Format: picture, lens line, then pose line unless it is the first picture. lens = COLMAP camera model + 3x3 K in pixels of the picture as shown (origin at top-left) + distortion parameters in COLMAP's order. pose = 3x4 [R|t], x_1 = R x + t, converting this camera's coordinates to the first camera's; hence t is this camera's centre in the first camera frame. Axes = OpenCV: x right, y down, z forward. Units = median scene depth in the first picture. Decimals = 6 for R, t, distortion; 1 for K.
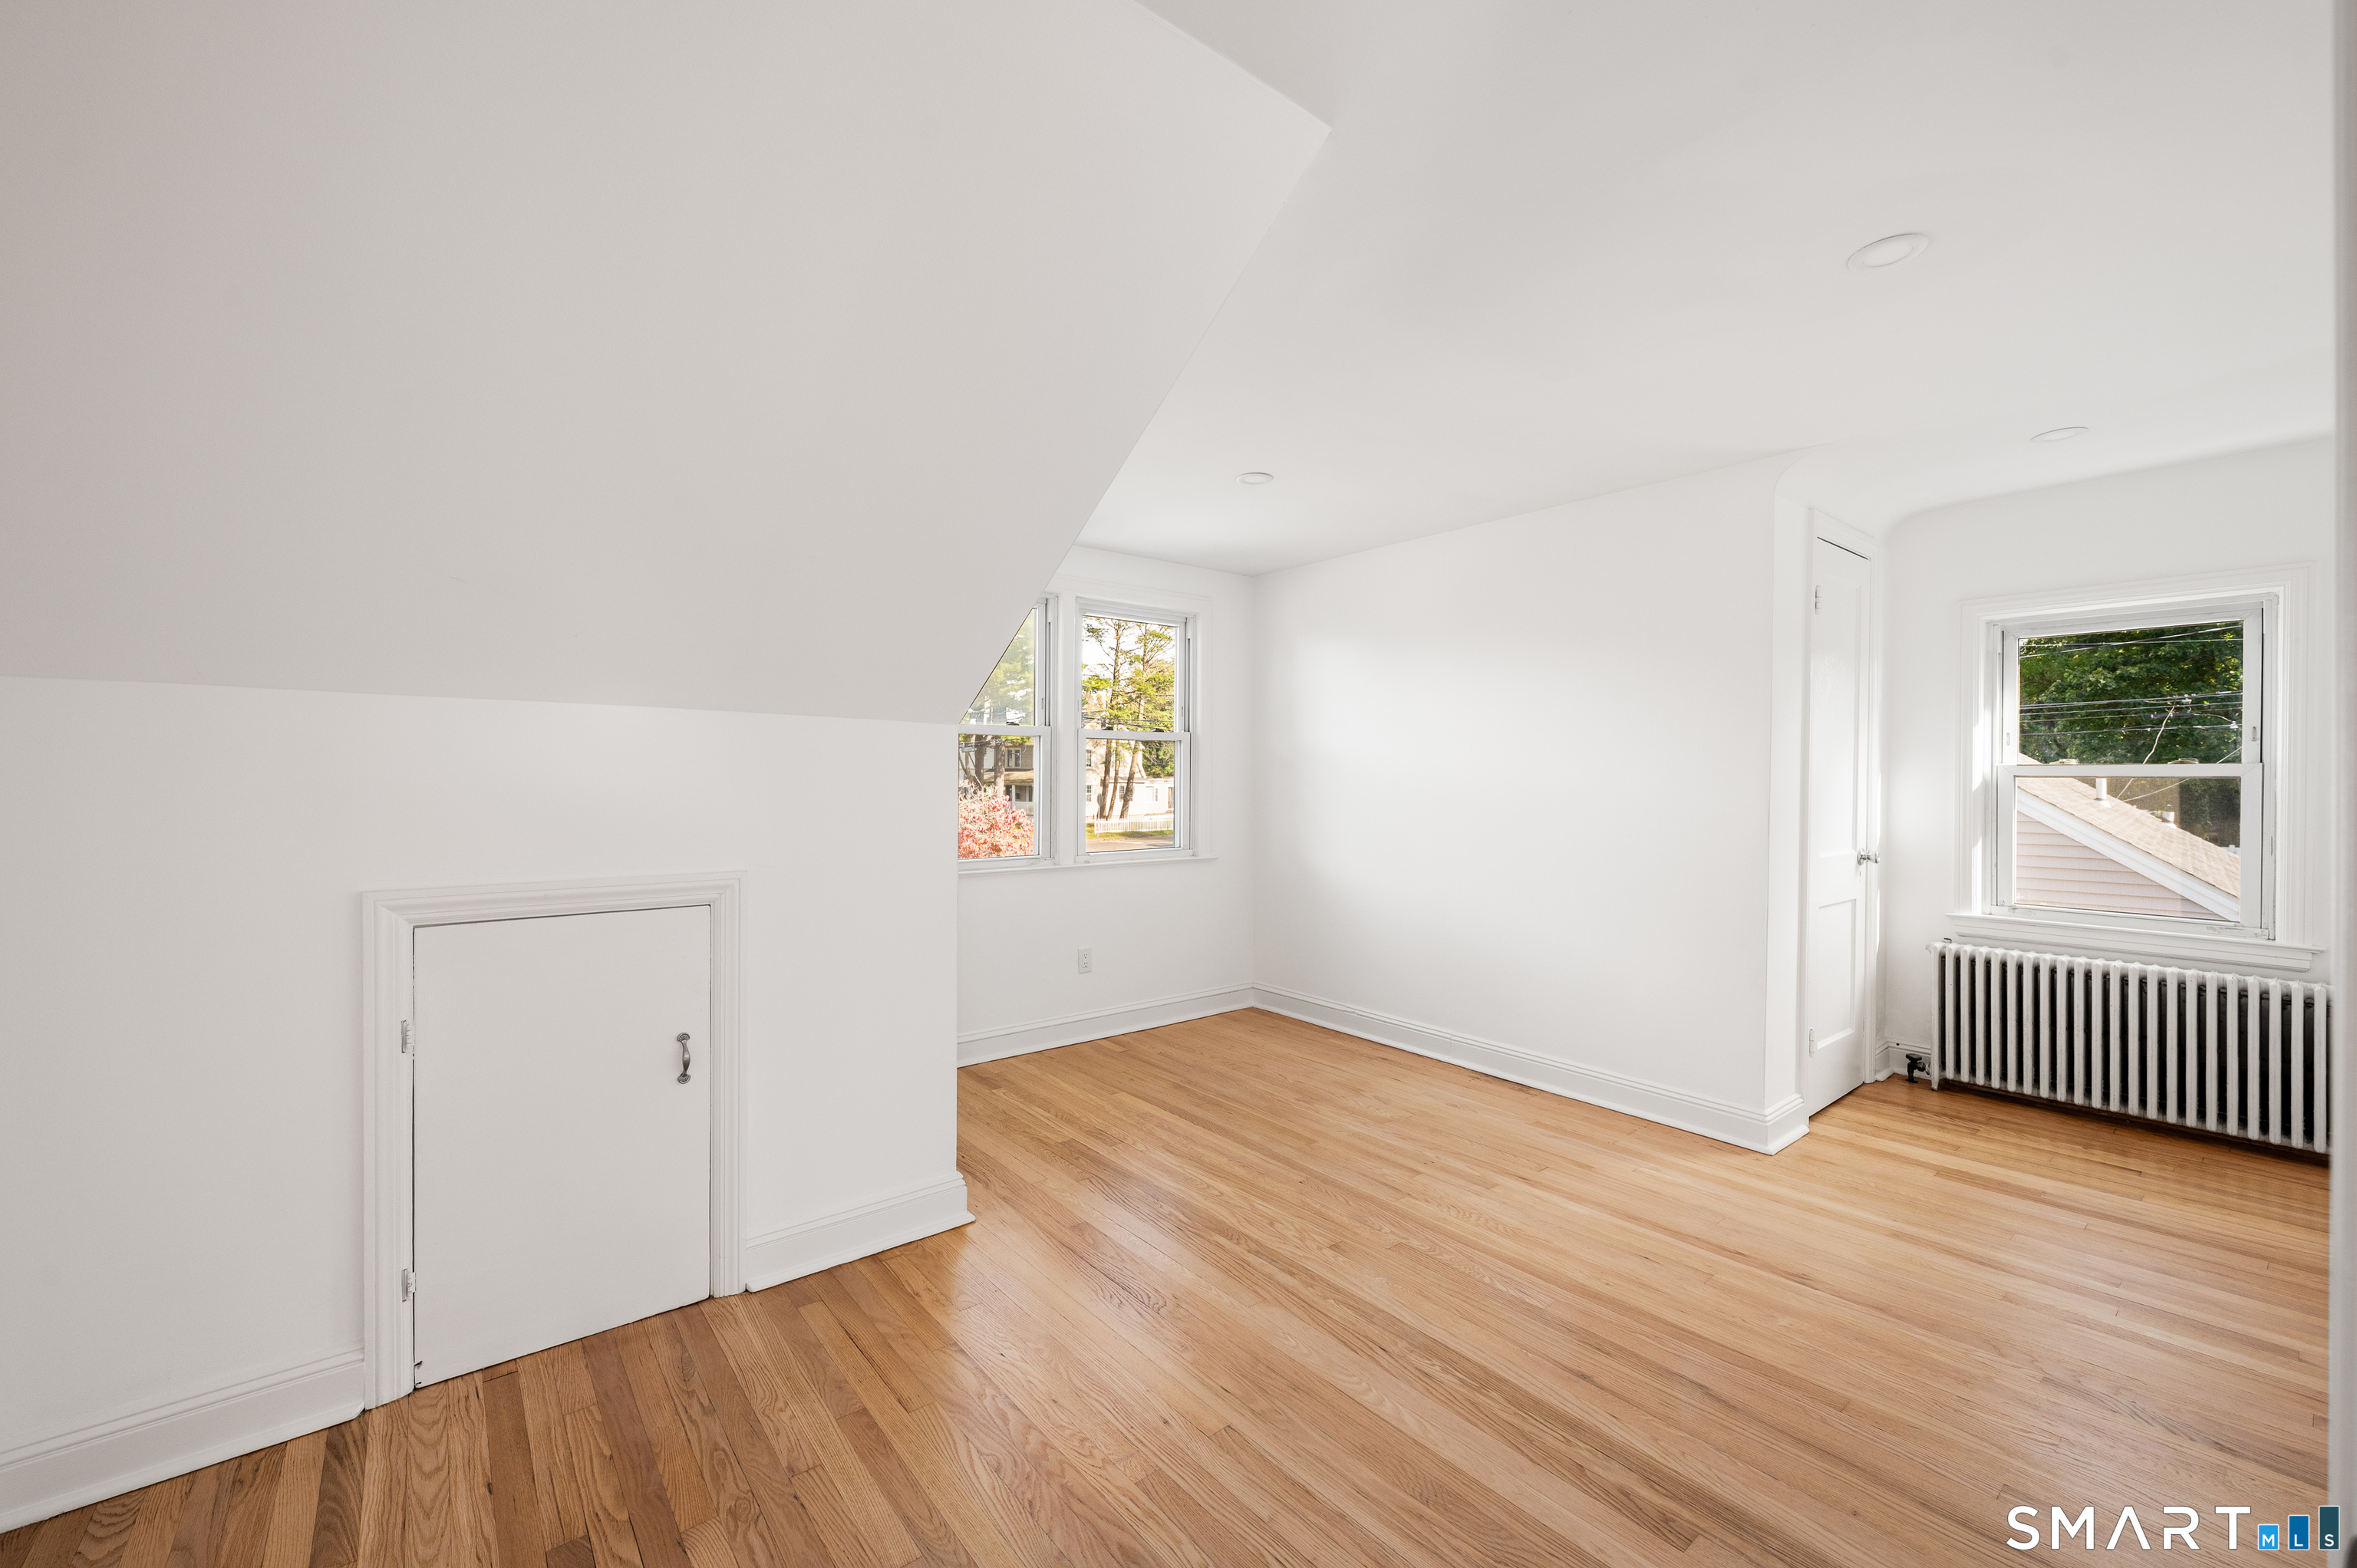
lens RADIAL K [[952.7, 0, 1182.5], [0, 952.7, 778.0], [0, 0, 1]] dist [0.002106, 0.000579]
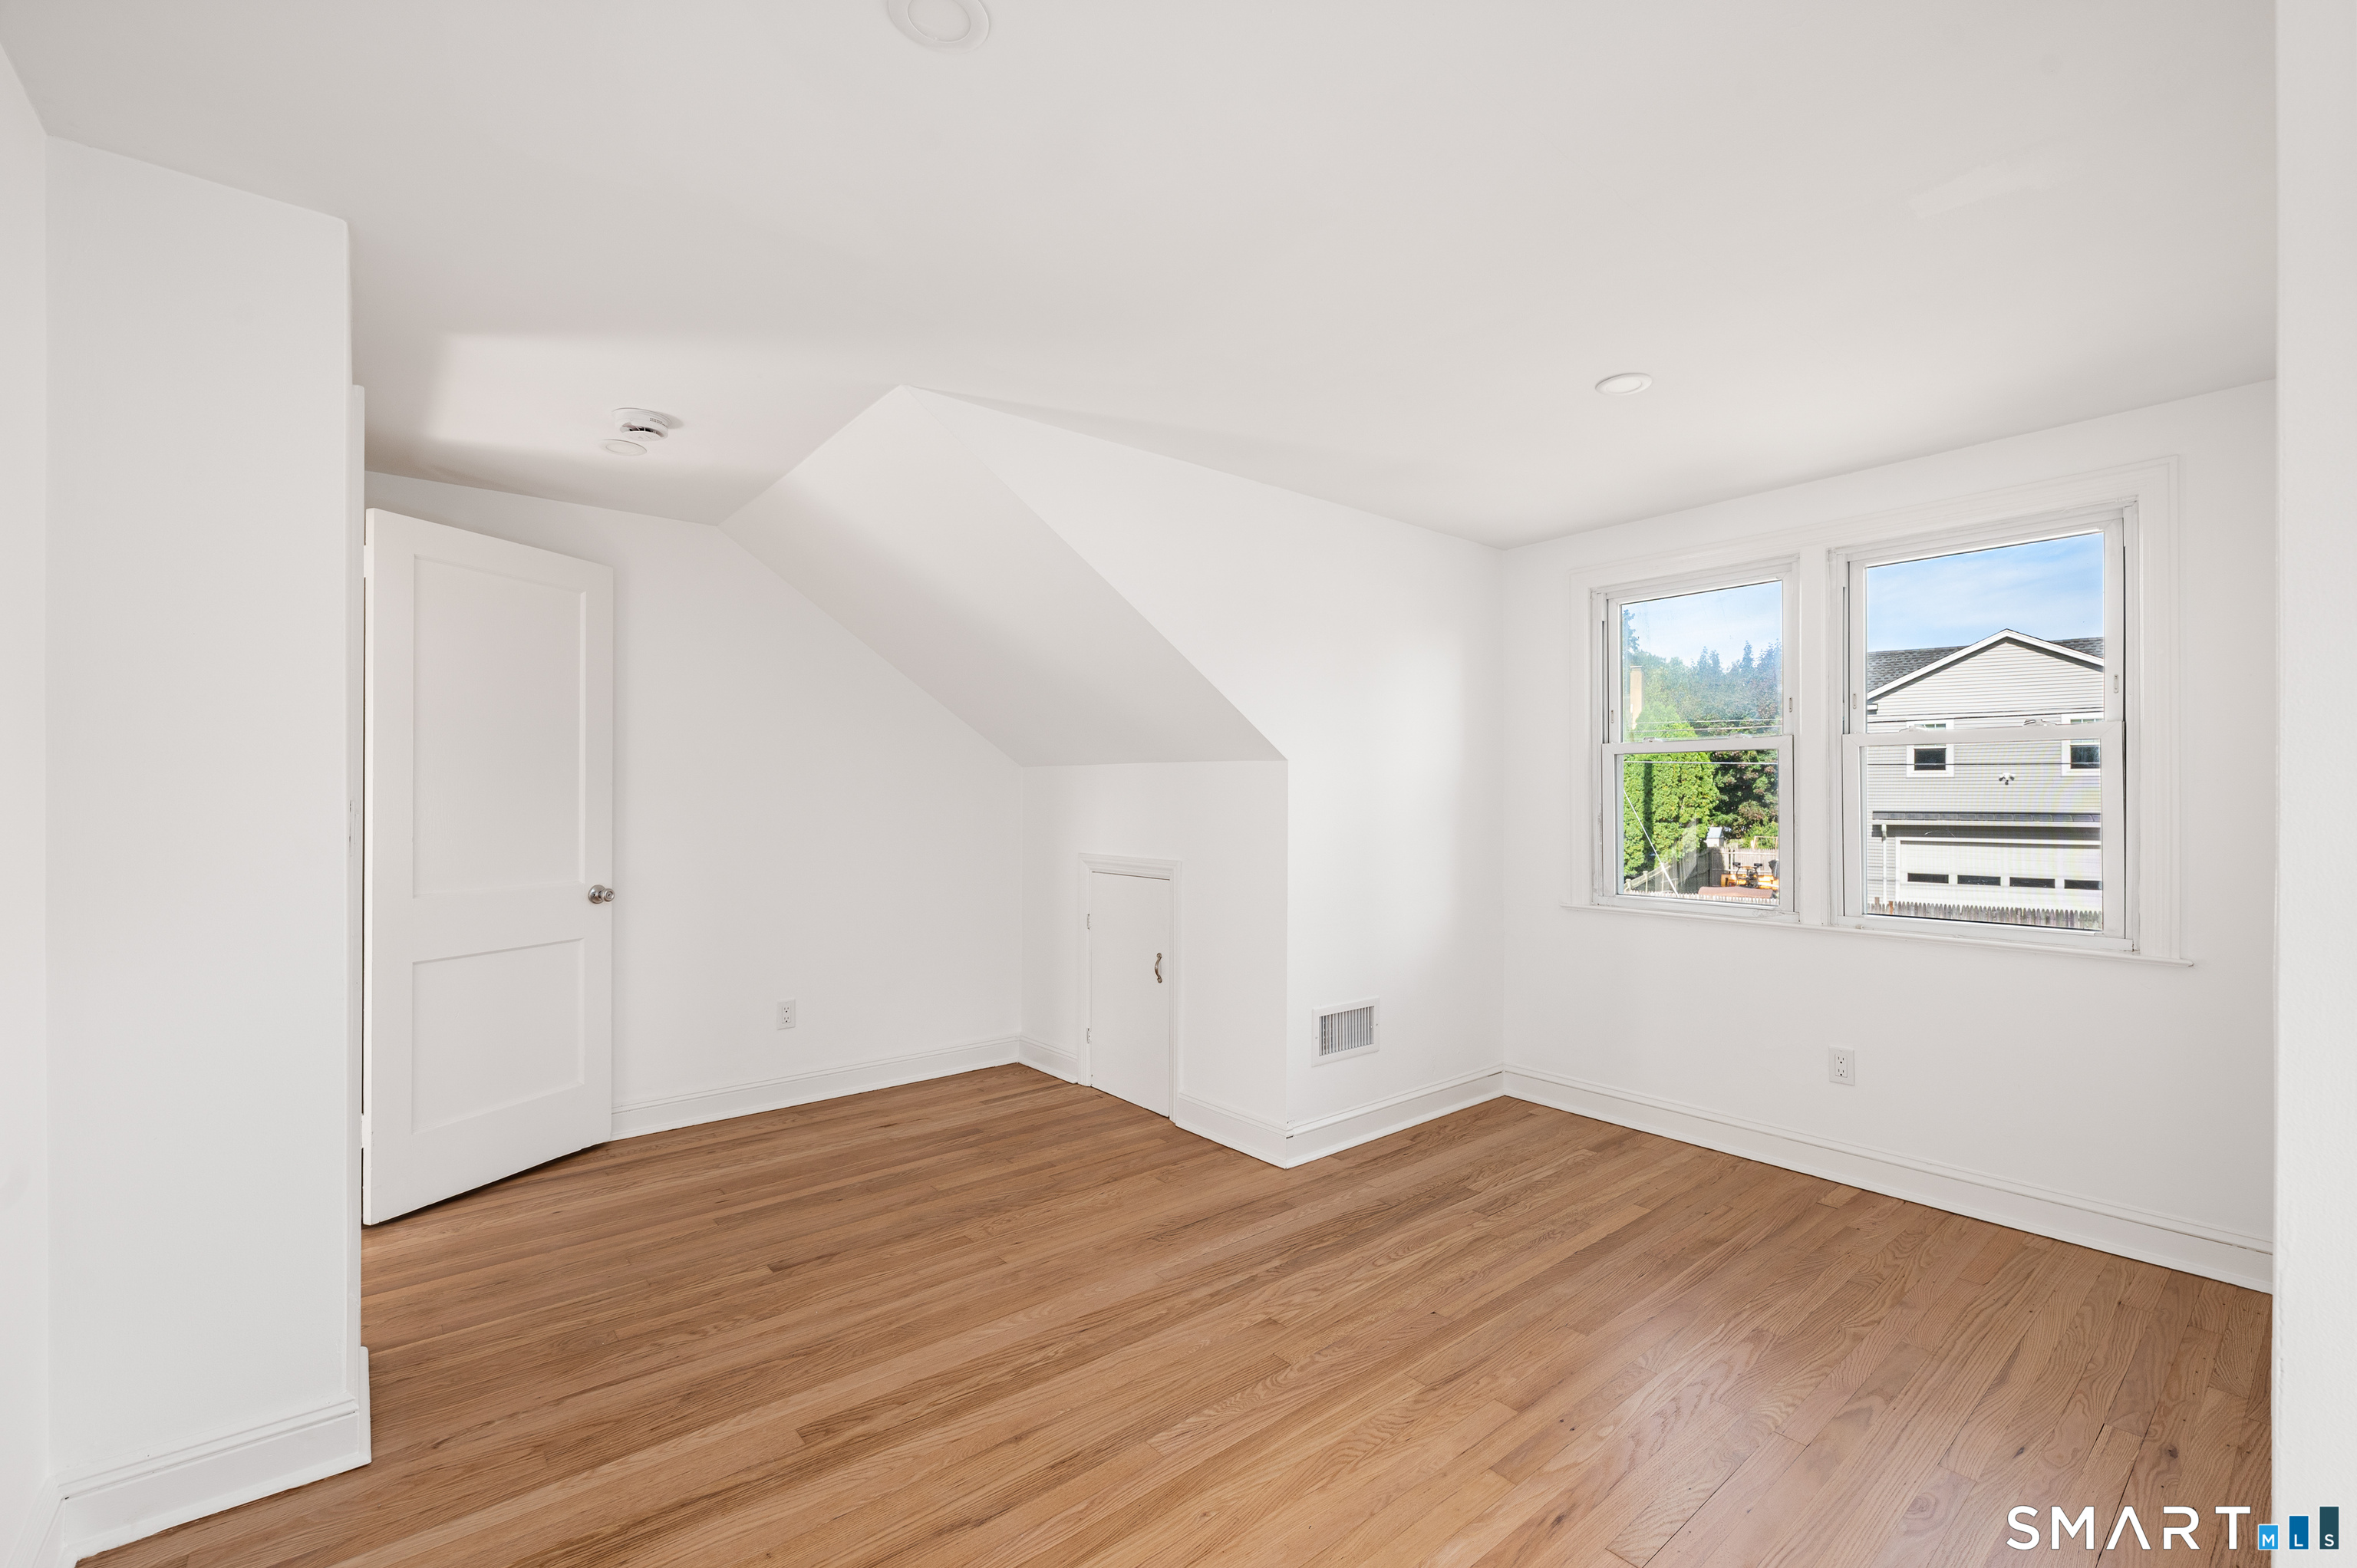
lens RADIAL K [[1008.8, 0, 1182.9], [0, 1008.8, 790.2], [0, 0, 1]] dist [-0.004245, -0.000331]
pose [[0.003232, -0.009310, -0.999951, 1.086317], [-0.005065, 0.999944, -0.009326, -0.002081], [0.999982, 0.005094, 0.003185, 0.884571]]
